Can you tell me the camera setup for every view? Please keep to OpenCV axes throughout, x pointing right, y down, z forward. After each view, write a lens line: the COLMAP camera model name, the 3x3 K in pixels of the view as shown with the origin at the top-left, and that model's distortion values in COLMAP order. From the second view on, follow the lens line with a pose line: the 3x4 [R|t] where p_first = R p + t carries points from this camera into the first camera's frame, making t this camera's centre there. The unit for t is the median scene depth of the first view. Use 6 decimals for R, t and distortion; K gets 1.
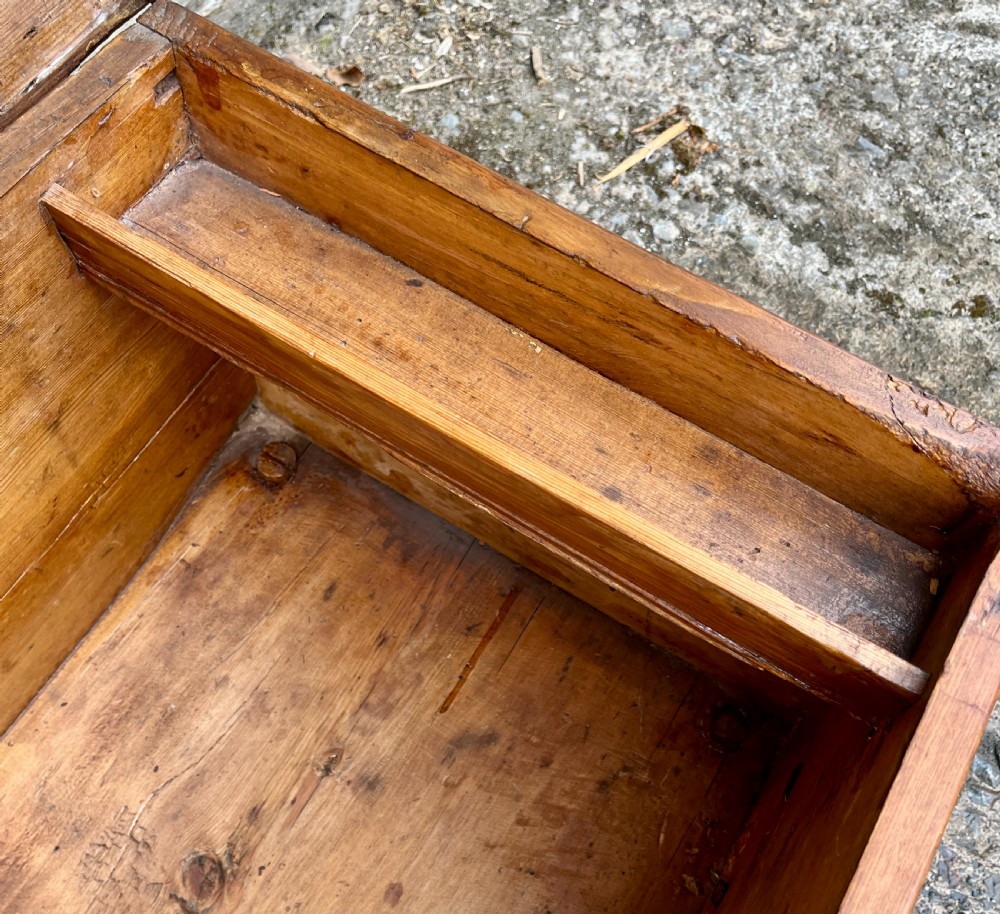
lens RADIAL K [[1076.4, 0, 463.8], [0, 1076.4, 520.5], [0, 0, 1]] dist [0.025475, 0.000000]
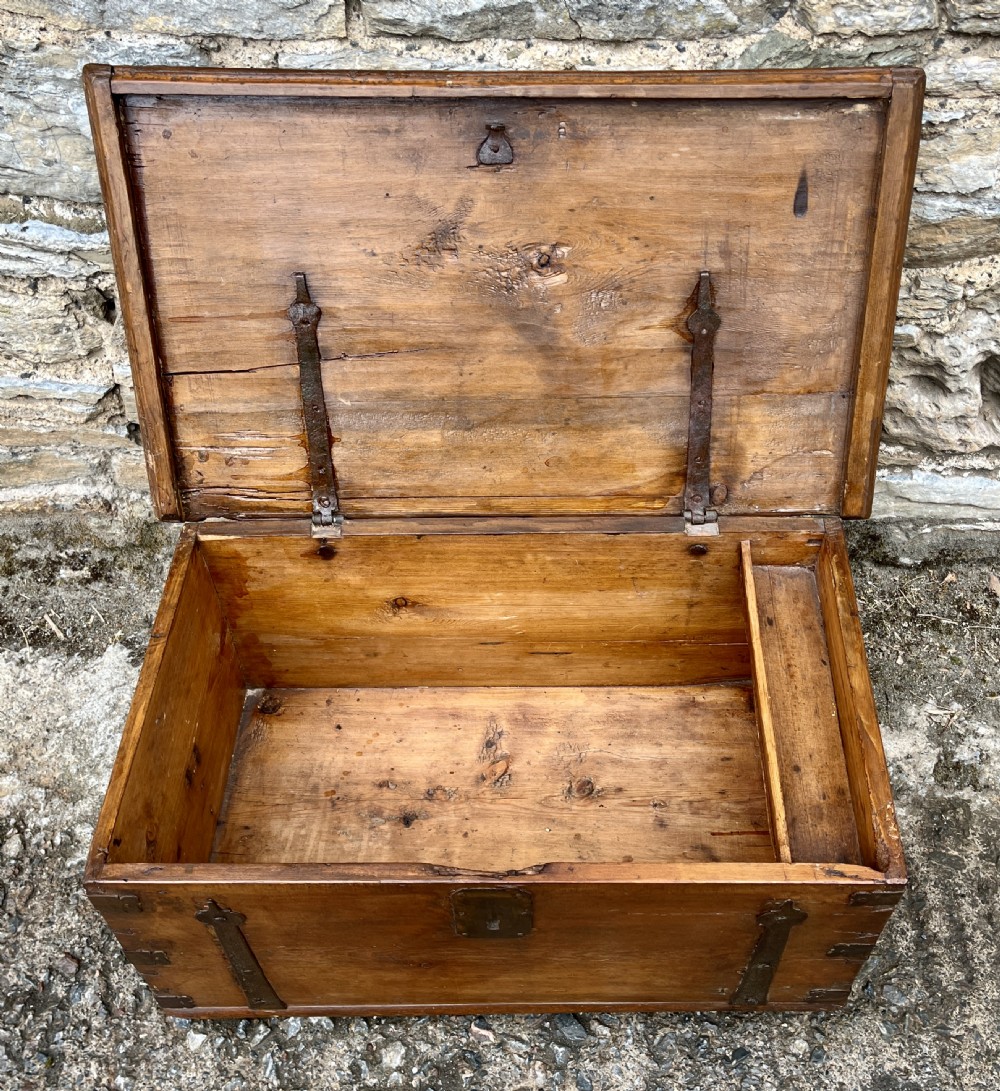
lens RADIAL K [[1174.3, 0, 509.9], [0, 1174.3, 568.4], [0, 0, 1]] dist [0.025475, 0.000000]
pose [[0.514474, 0.631605, -0.579993, 0.720205], [-0.750233, 0.659104, 0.052274, 0.019111], [0.415292, 0.408236, 0.812942, -1.093270]]
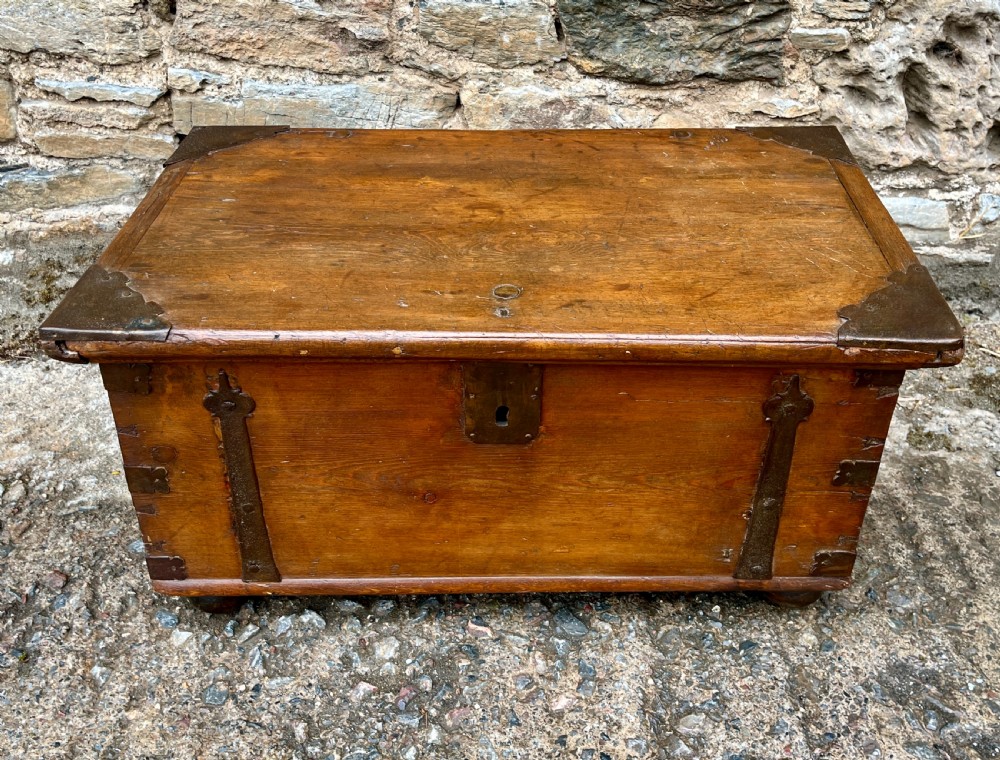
lens RADIAL K [[1015.2, 0, 502.0], [0, 1015.2, 305.6], [0, 0, 1]] dist [0.023688, 0.000000]
pose [[0.523183, 0.408017, -0.748199, 1.088862], [-0.751917, 0.634233, -0.179915, 0.621516], [0.401124, 0.656711, 0.638615, -0.557020]]
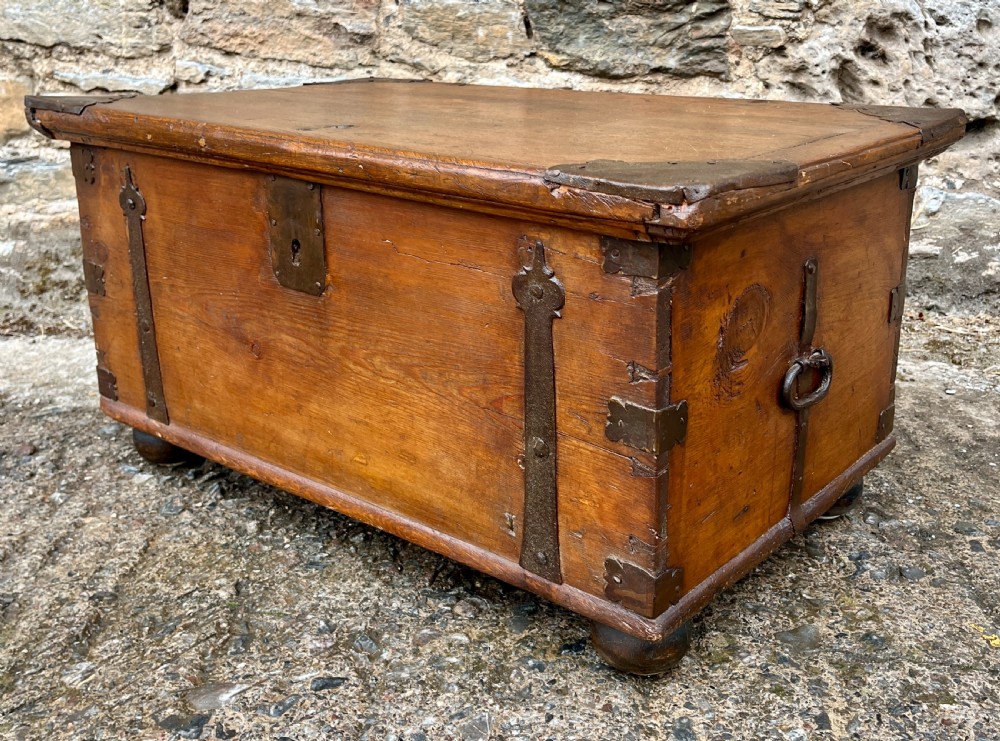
lens RADIAL K [[1066.8, 0, 537.9], [0, 1066.8, 304.6], [0, 0, 1]] dist [0.018107, 0.000000]
pose [[0.536201, 0.196555, -0.820886, 1.548209], [-0.746338, 0.564682, -0.352297, 1.035536], [0.394294, 0.801561, 0.449480, -0.115508]]
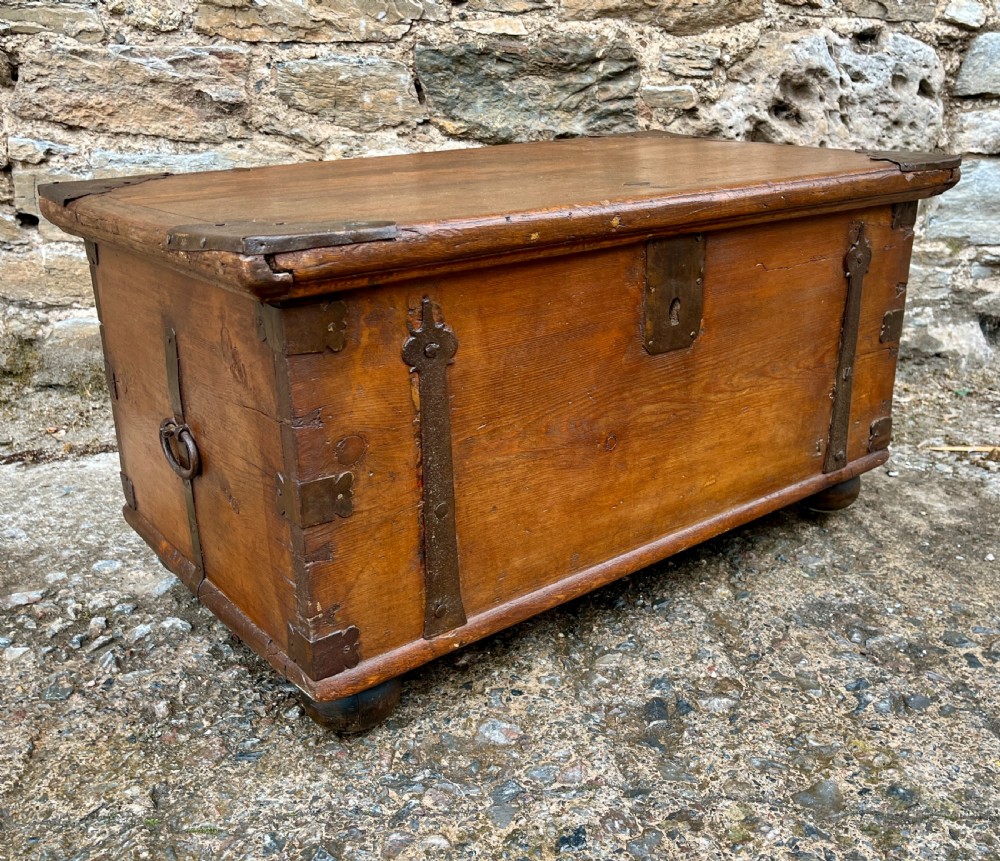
lens RADIAL K [[1048.9, 0, 529.3], [0, 1048.9, 424.3], [0, 0, 1]] dist [0.024210, 0.000000]
pose [[0.646489, 0.214217, -0.732232, 1.262614], [-0.665942, 0.626751, -0.404603, 0.981860], [0.372254, 0.749195, 0.547844, -0.122227]]
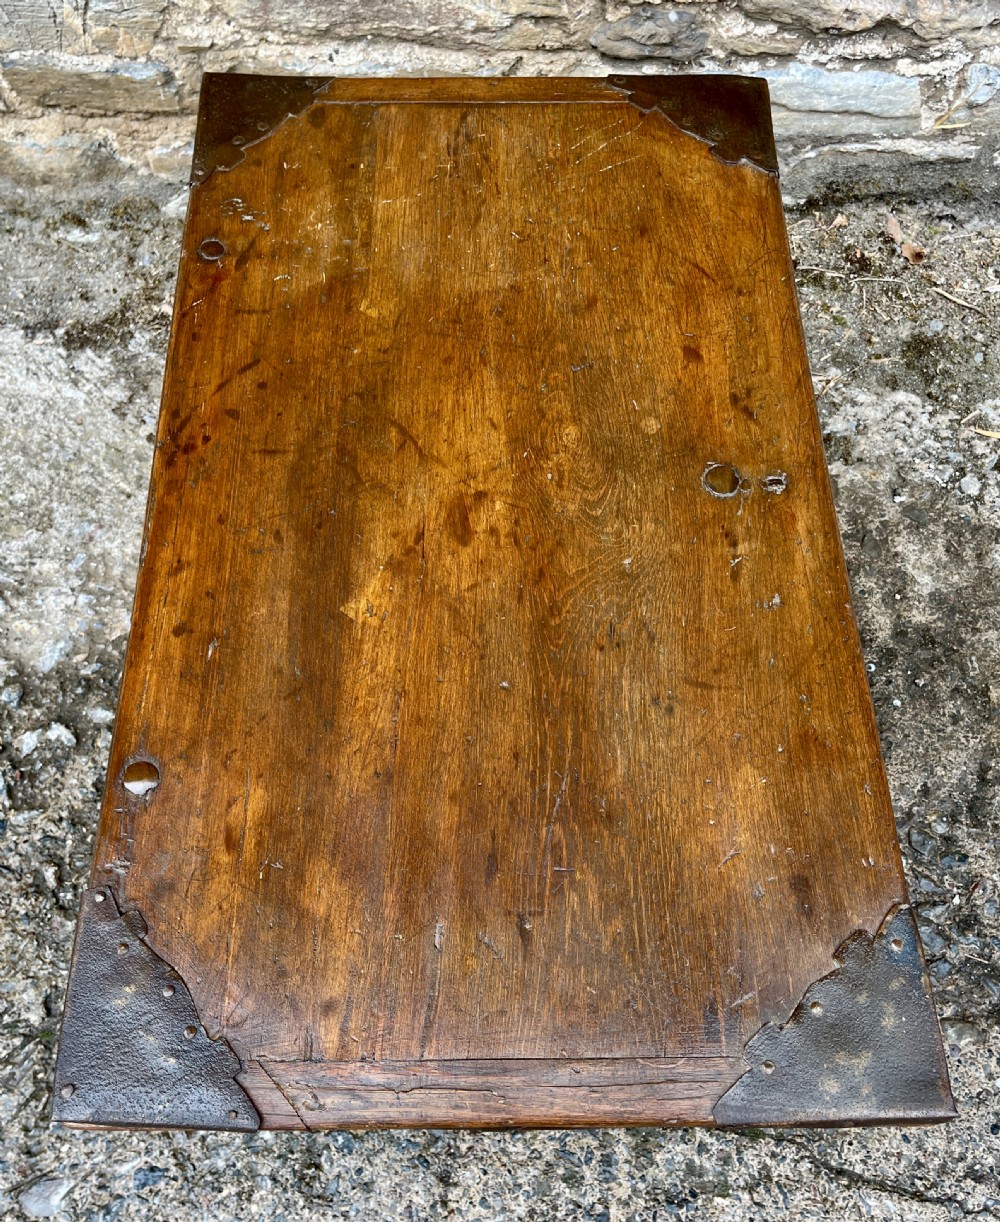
lens RADIAL K [[1188.2, 0, 502.3], [0, 1188.2, 641.0], [0, 0, 1]] dist [0.022189, 0.000000]
pose [[0.543511, 0.727825, -0.418170, 0.853310], [-0.734435, 0.653557, 0.182943, -0.008372], [0.406449, 0.207687, 0.889756, -0.585354]]
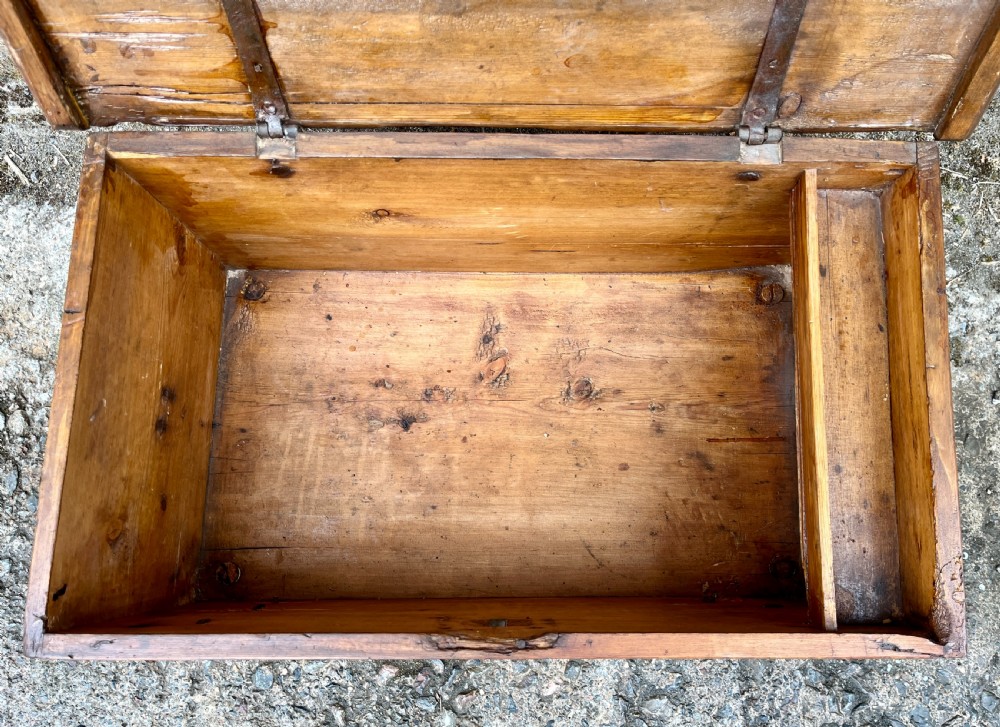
lens RADIAL K [[776.2, 0, 518.8], [0, 776.2, 375.7], [0, 0, 1]] dist [0.054112, -0.070926]
pose [[0.523262, 0.835511, -0.167683, -0.059826], [-0.762606, 0.546924, 0.345406, -0.119400], [0.380301, -0.052862, 0.923351, -0.461120]]
